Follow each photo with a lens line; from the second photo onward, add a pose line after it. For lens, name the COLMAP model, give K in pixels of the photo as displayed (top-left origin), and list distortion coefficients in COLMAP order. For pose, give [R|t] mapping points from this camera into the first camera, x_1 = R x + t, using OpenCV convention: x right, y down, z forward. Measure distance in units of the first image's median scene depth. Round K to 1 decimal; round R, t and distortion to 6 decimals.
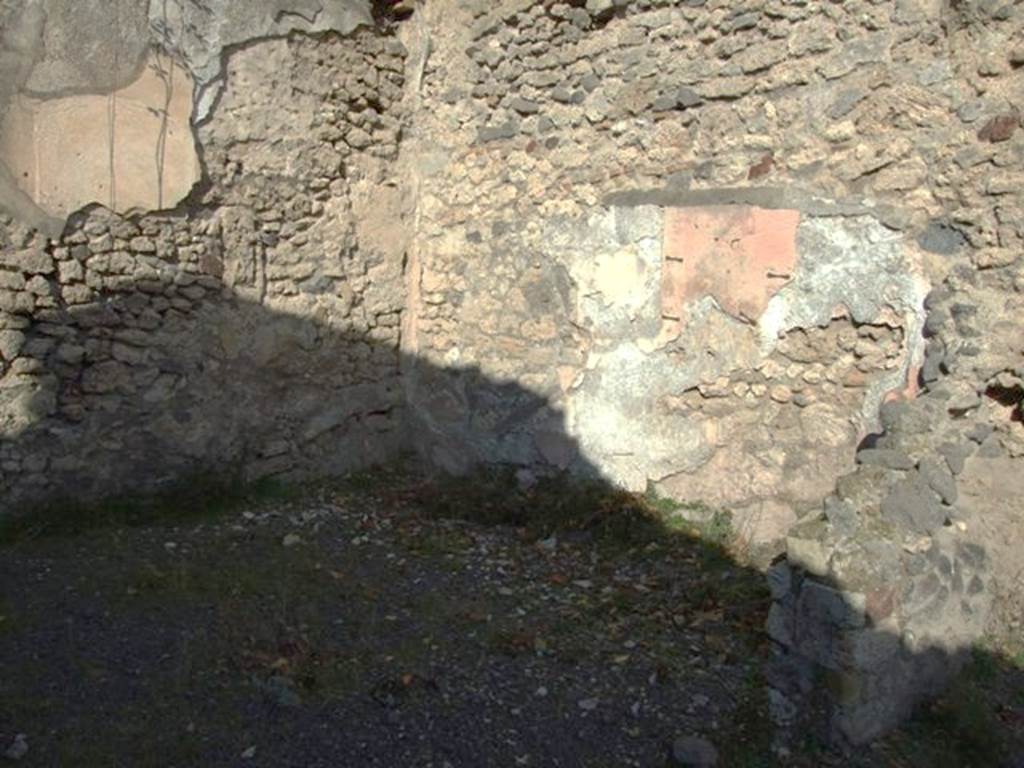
lens RADIAL K [[805.1, 0, 472.1], [0, 805.1, 366.1], [0, 0, 1]] dist [-0.006186, 0.004411]
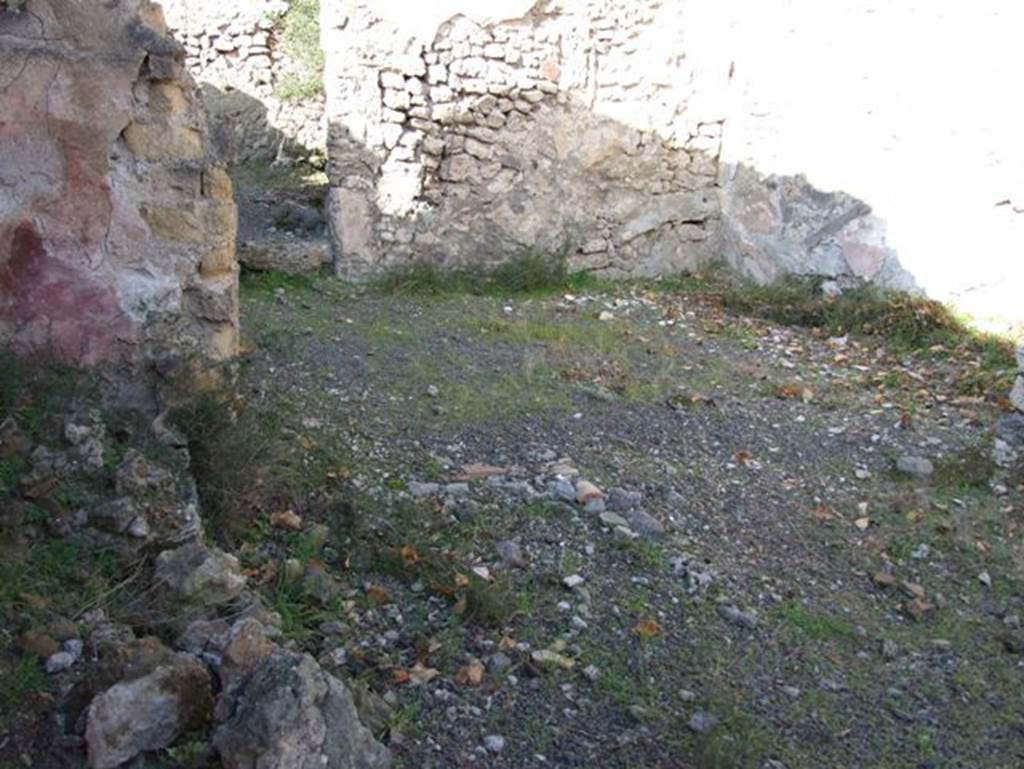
lens RADIAL K [[1010.3, 0, 493.0], [0, 1010.3, 381.8], [0, 0, 1]] dist [-0.060157, 0.084210]
pose [[0.947884, 0.102464, -0.301689, 0.062598], [-0.051946, 0.983908, 0.170960, 0.064496], [0.314351, -0.146379, 0.937953, -0.391467]]
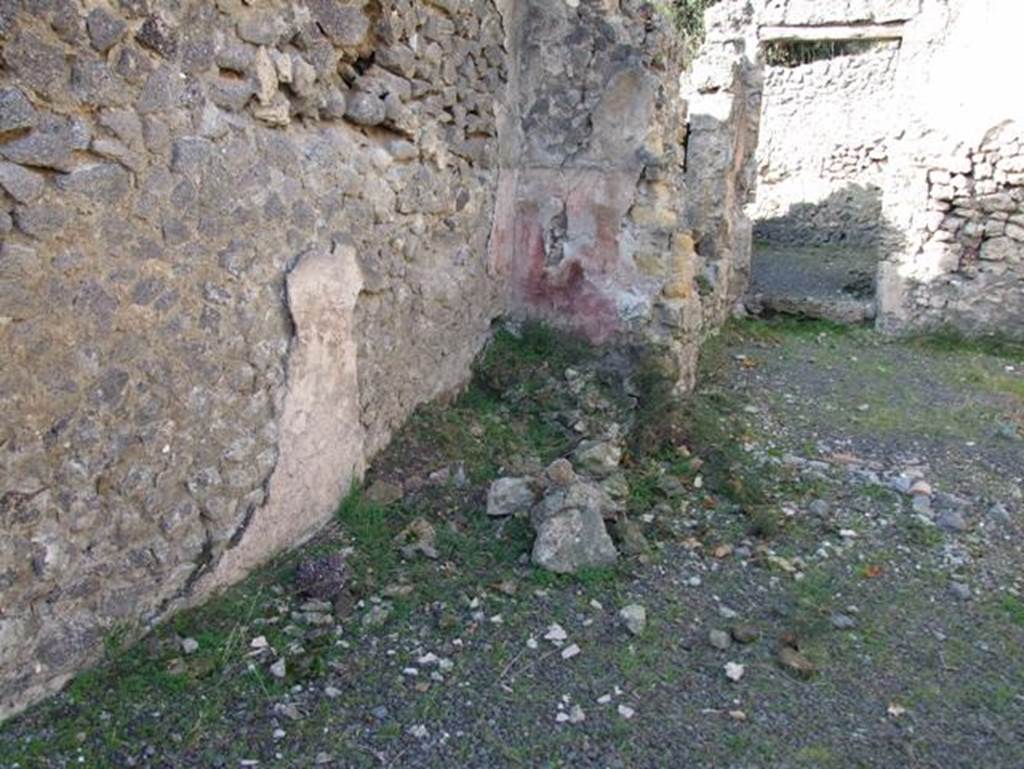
lens RADIAL K [[837.5, 0, 512.0], [0, 837.5, 384.5], [0, 0, 1]] dist [-0.018279, -0.000105]
pose [[0.439886, 0.191292, -0.877444, 0.463634], [-0.089939, 0.981522, 0.168894, 0.074161], [0.893539, 0.004623, 0.448962, -0.376974]]
